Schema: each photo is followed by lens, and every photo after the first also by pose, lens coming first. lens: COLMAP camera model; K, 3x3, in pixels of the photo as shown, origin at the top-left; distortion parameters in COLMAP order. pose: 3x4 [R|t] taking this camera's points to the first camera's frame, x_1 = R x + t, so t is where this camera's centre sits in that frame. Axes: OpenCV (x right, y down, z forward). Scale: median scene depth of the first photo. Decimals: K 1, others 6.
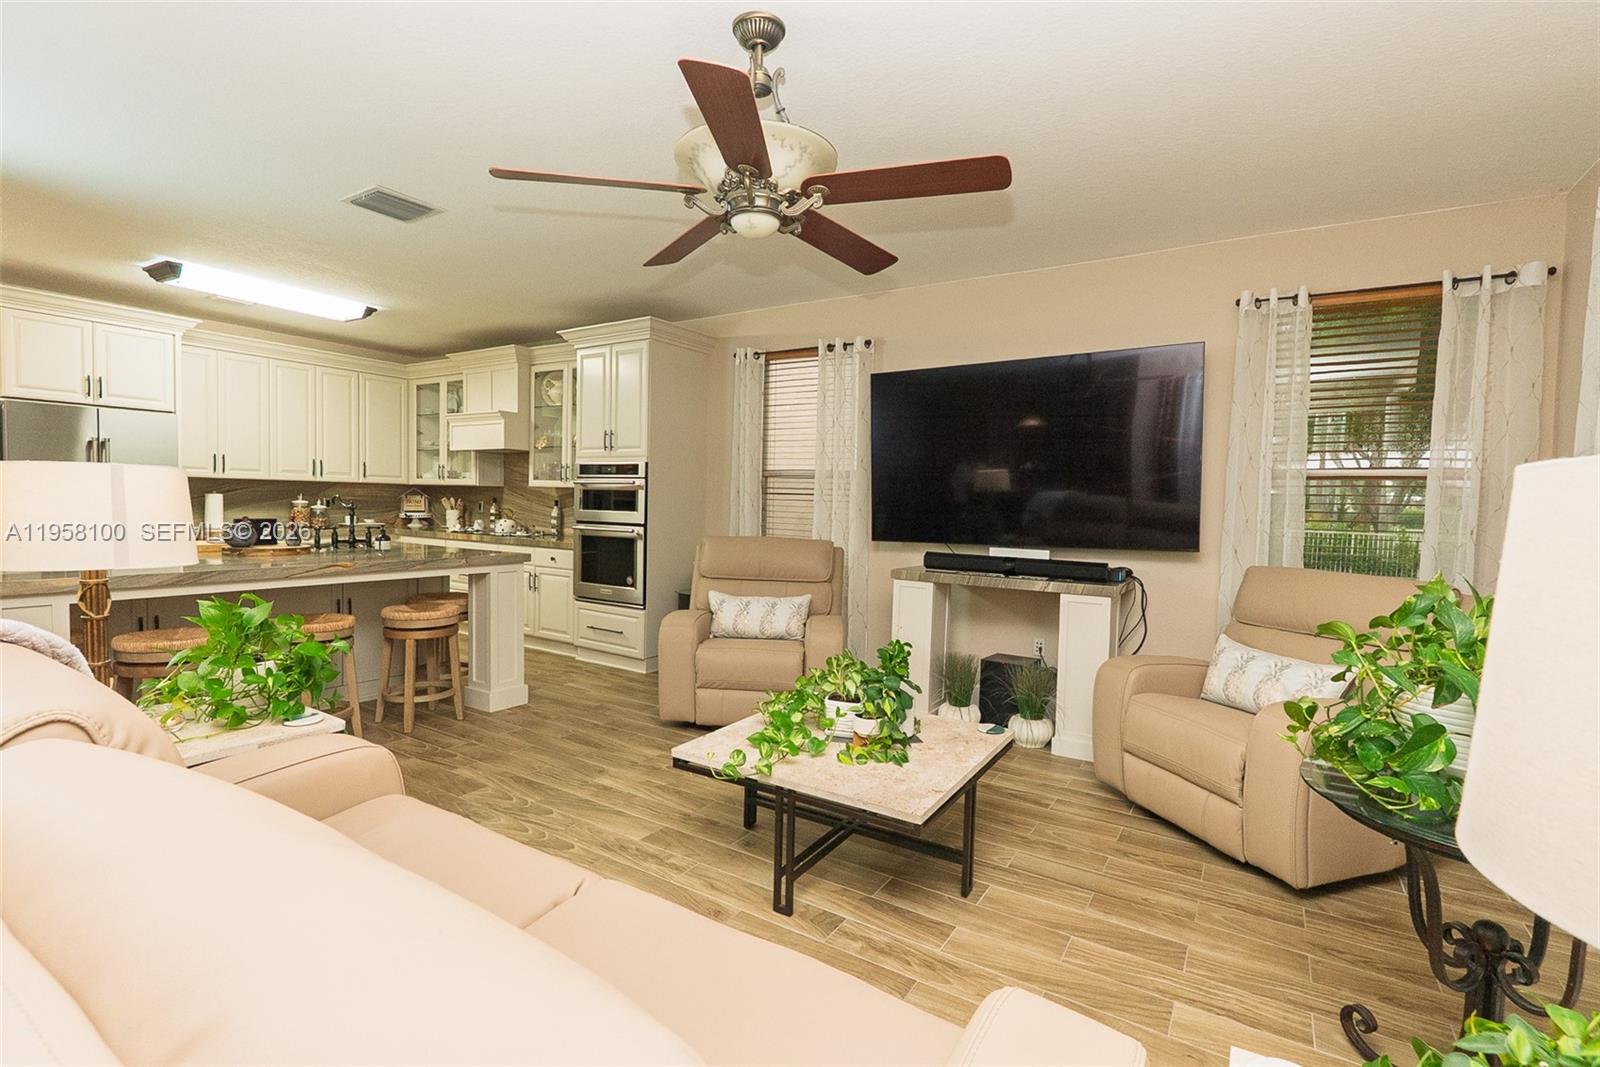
lens RADIAL K [[736.8, 0, 803.6], [0, 736.8, 540.7], [0, 0, 1]] dist [-0.004950, 0.000321]
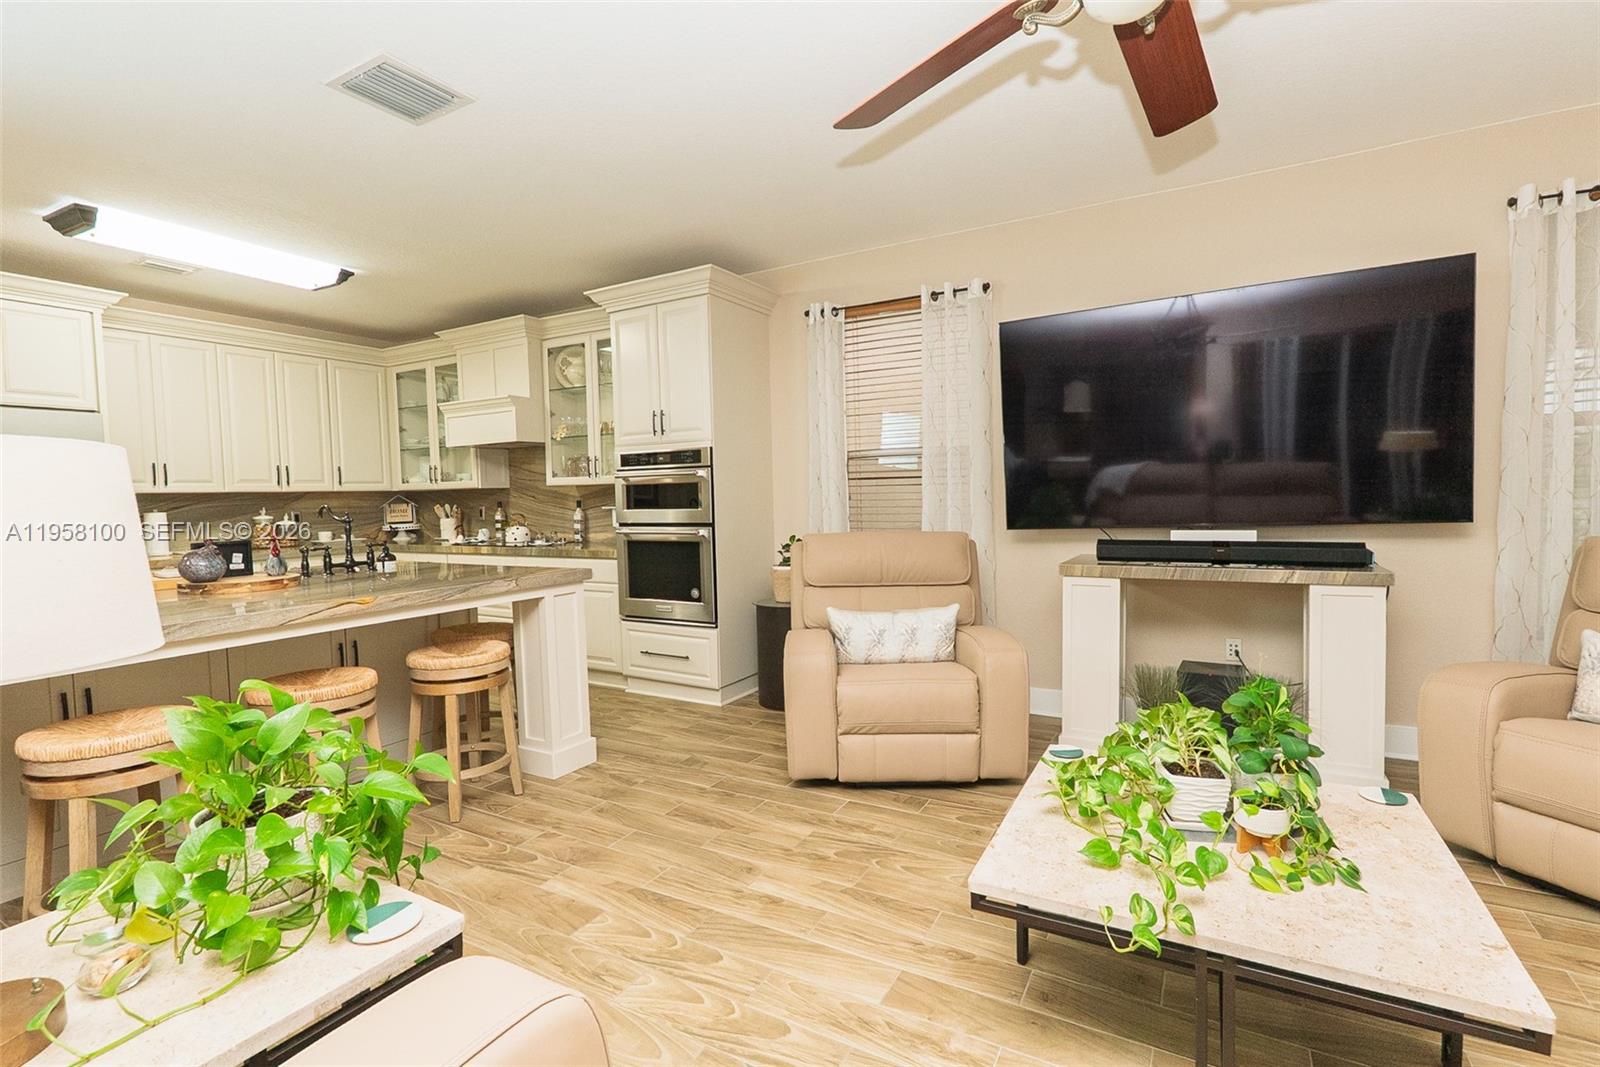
lens RADIAL K [[736.8, 0, 805.1], [0, 736.8, 538.4], [0, 0, 1]] dist [-0.004950, 0.000321]
pose [[0.997326, -0.051051, 0.052285, -0.180885], [0.050657, 0.998677, 0.008841, -0.009112], [-0.052667, -0.006169, 0.998593, 0.211043]]
